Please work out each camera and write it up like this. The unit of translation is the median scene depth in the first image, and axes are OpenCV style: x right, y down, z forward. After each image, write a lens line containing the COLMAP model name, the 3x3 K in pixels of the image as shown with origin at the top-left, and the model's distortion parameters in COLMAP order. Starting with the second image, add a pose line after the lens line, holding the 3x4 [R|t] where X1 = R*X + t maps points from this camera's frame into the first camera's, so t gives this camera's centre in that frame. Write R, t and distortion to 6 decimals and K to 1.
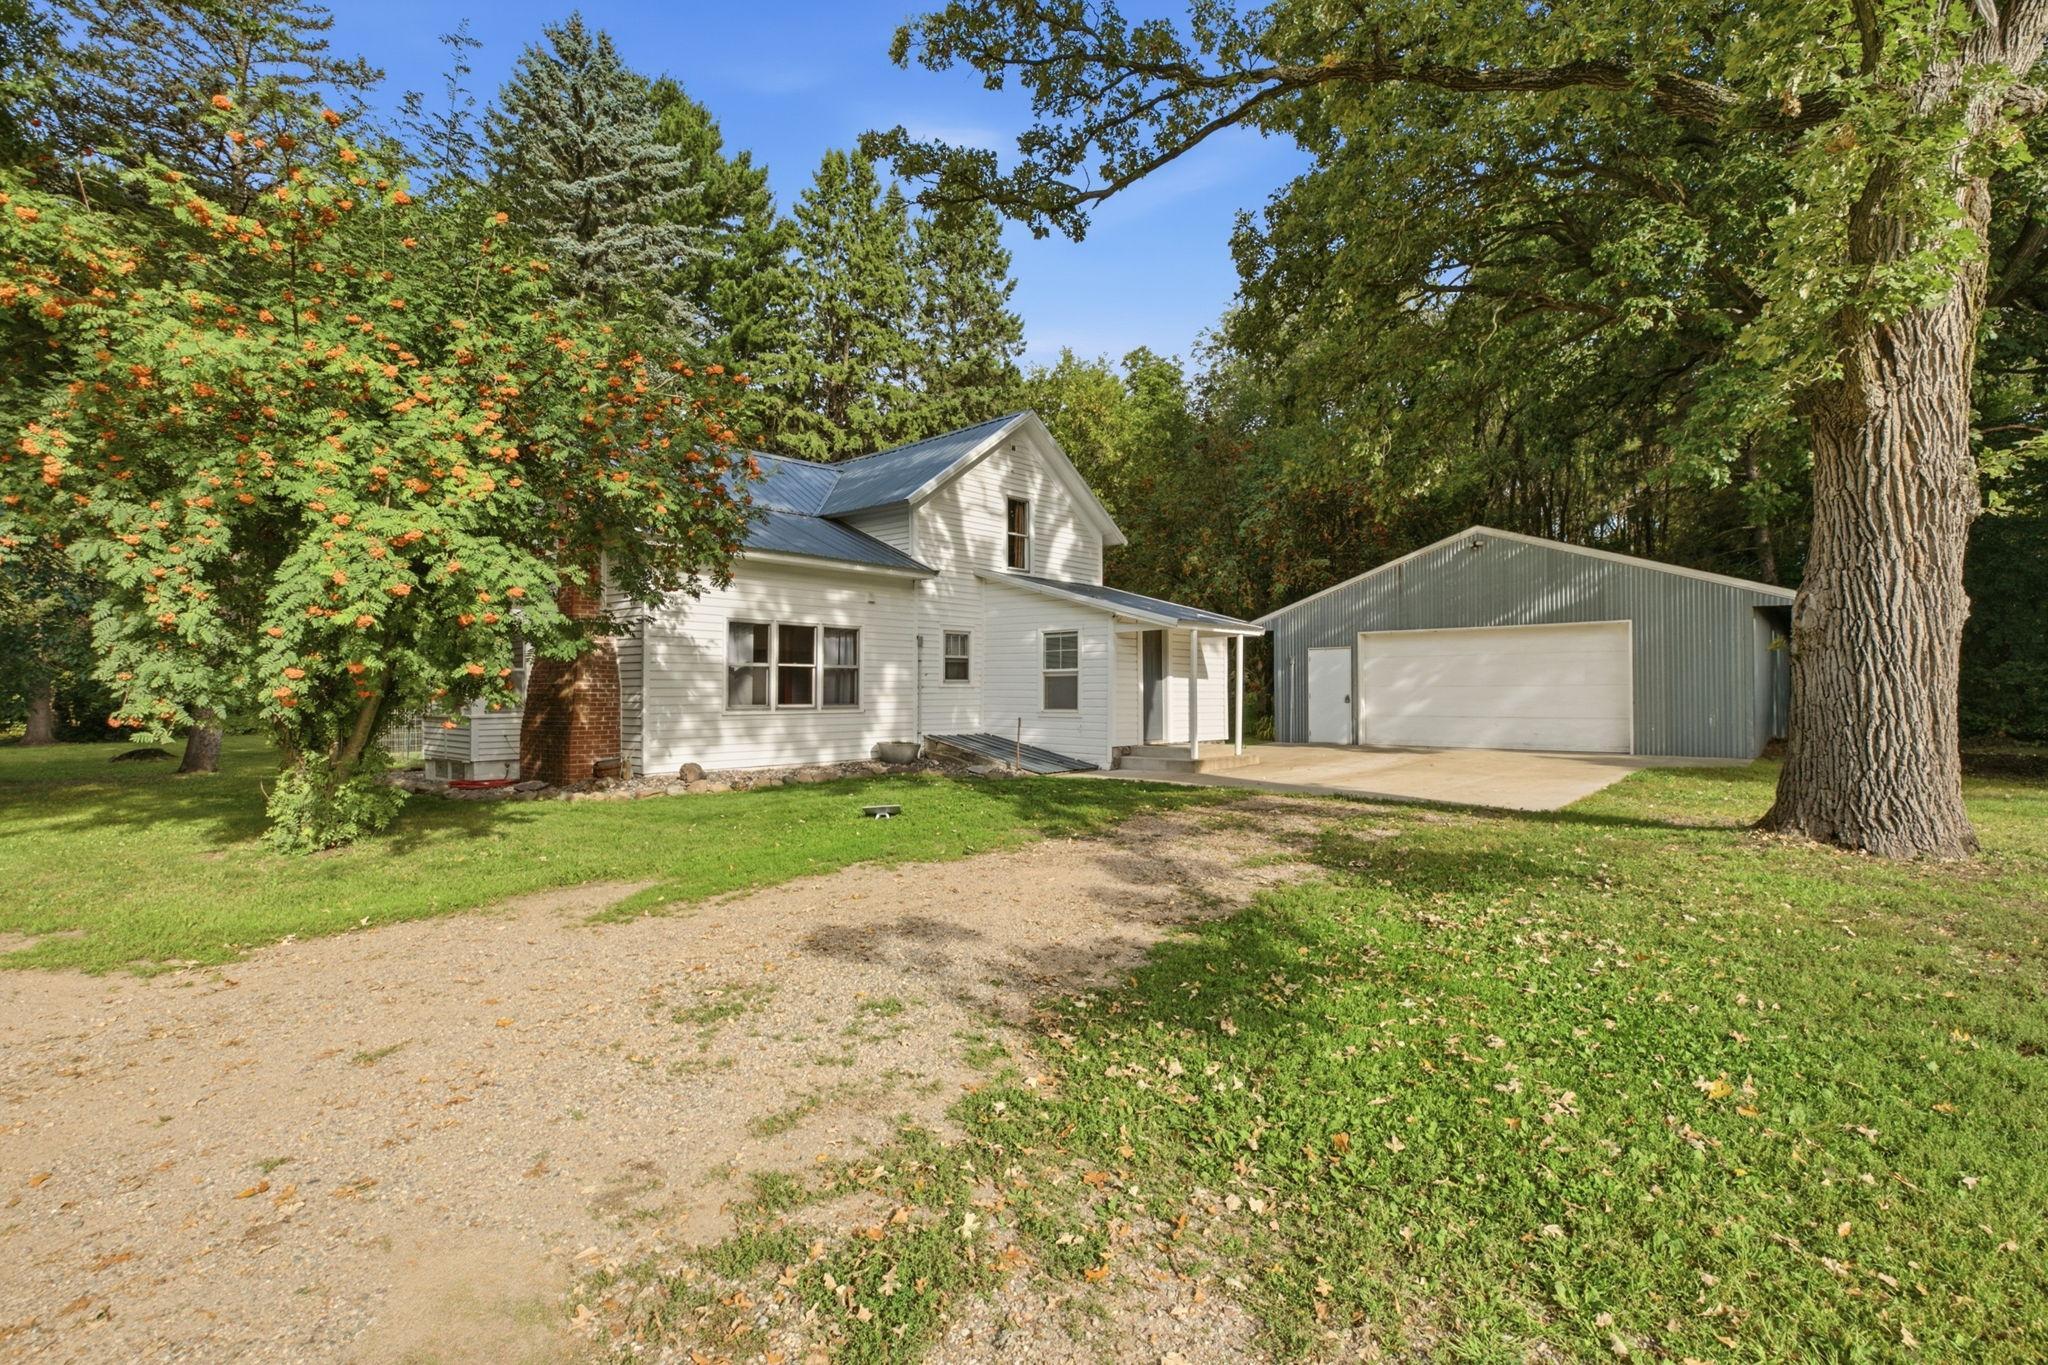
lens RADIAL K [[975.0, 0, 1024.0], [0, 975.0, 682.5], [0, 0, 1]] dist [-0.004758, -0.000468]
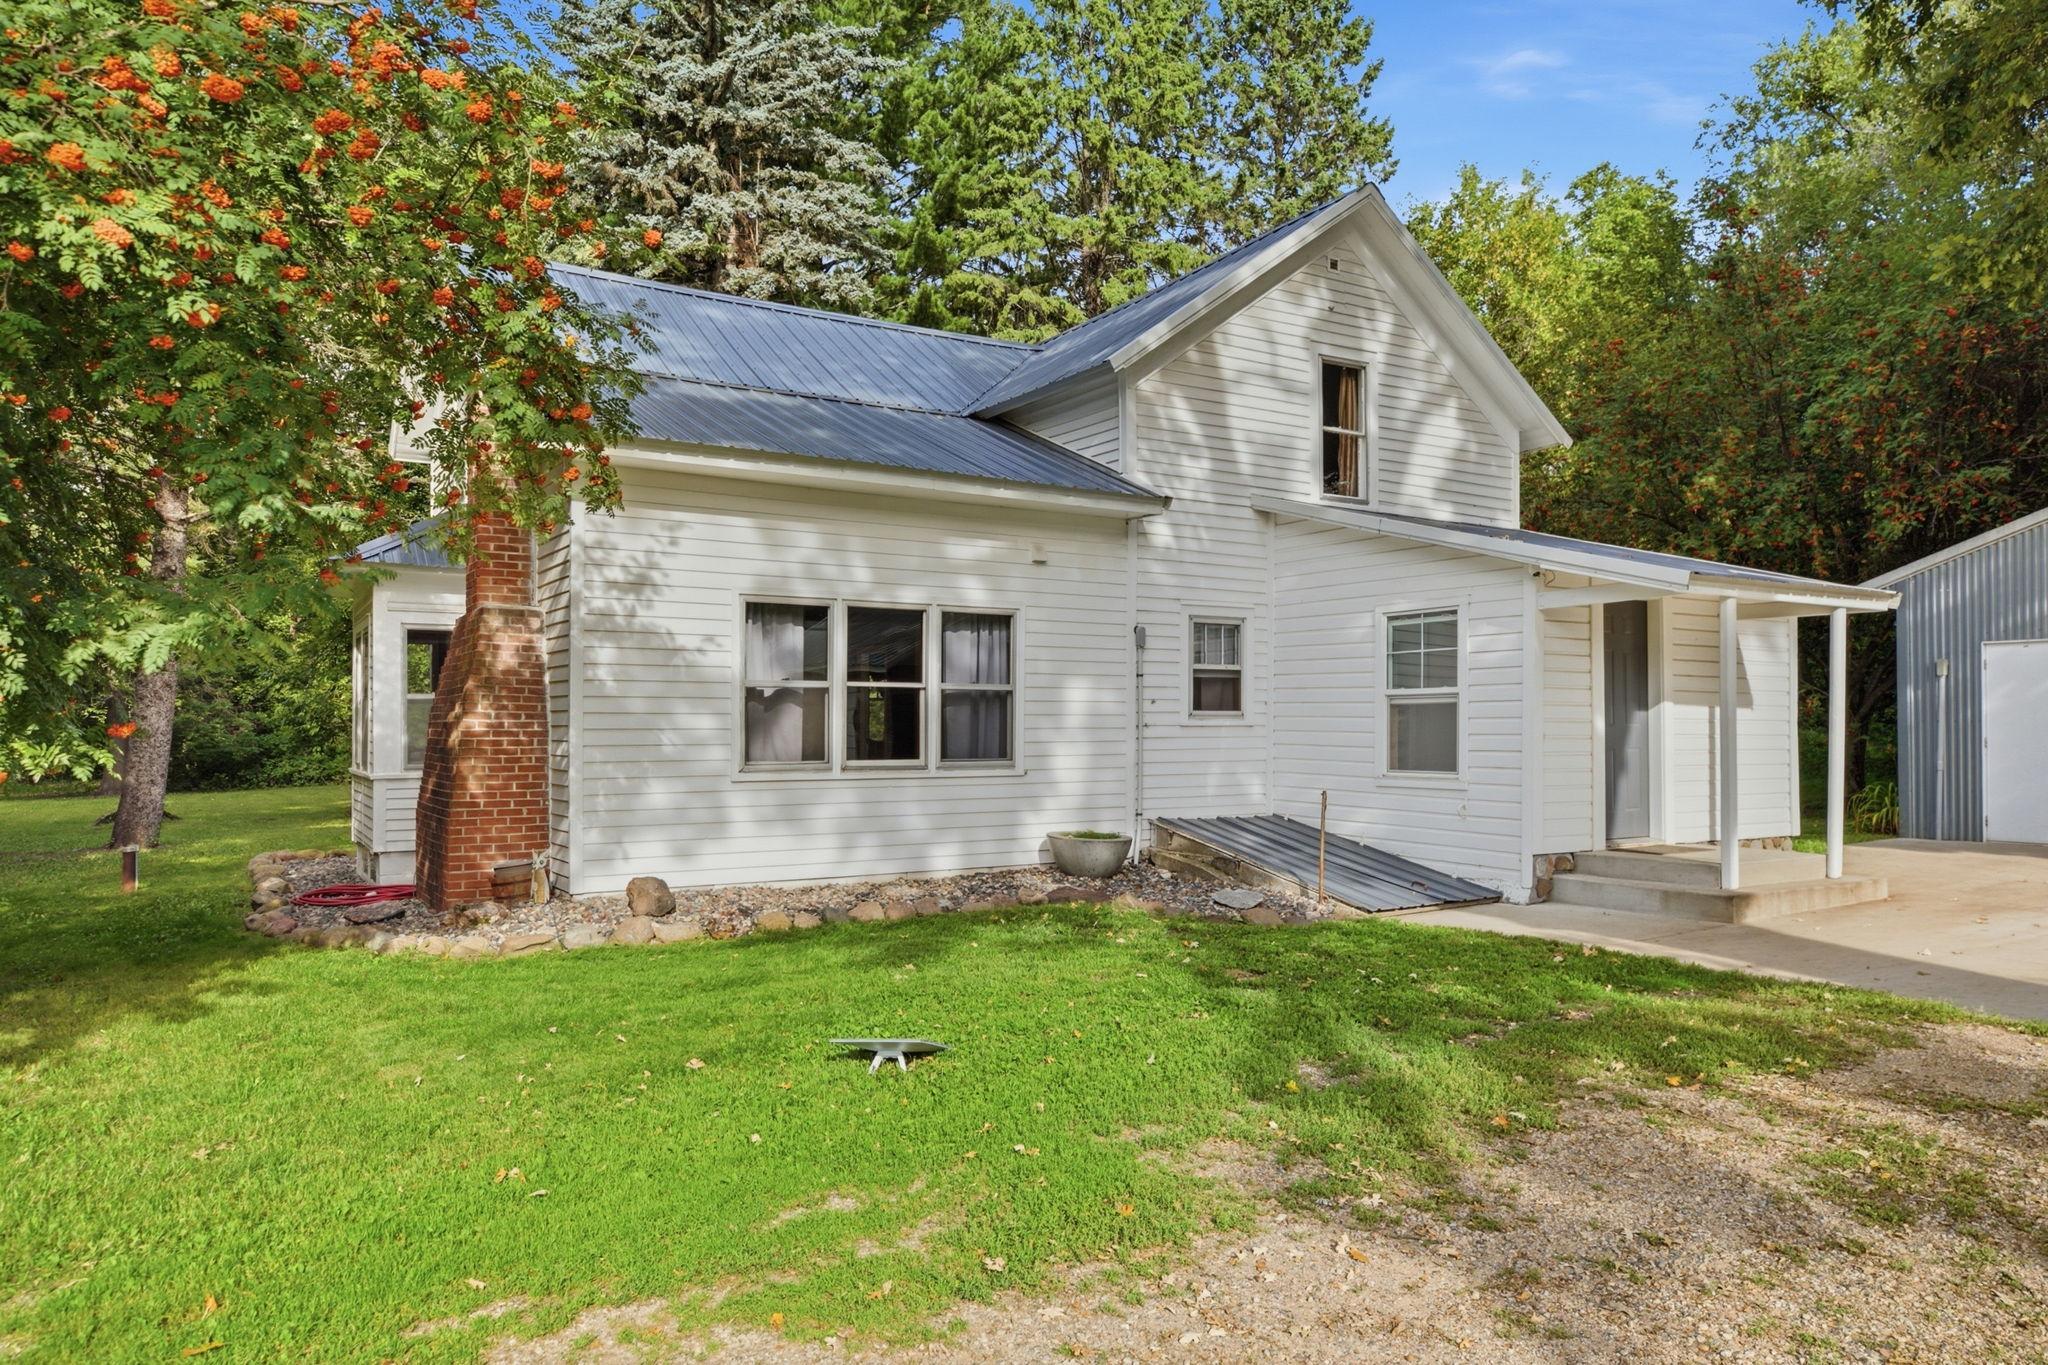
lens RADIAL K [[1351.5, 0, 1020.0], [0, 1351.5, 711.8], [0, 0, 1]] dist [-0.001787, 0.002915]
pose [[0.958888, -0.002609, -0.283773, 0.035082], [0.002201, 0.999996, -0.001756, -0.001234], [0.283776, 0.001059, 0.958890, 0.281415]]
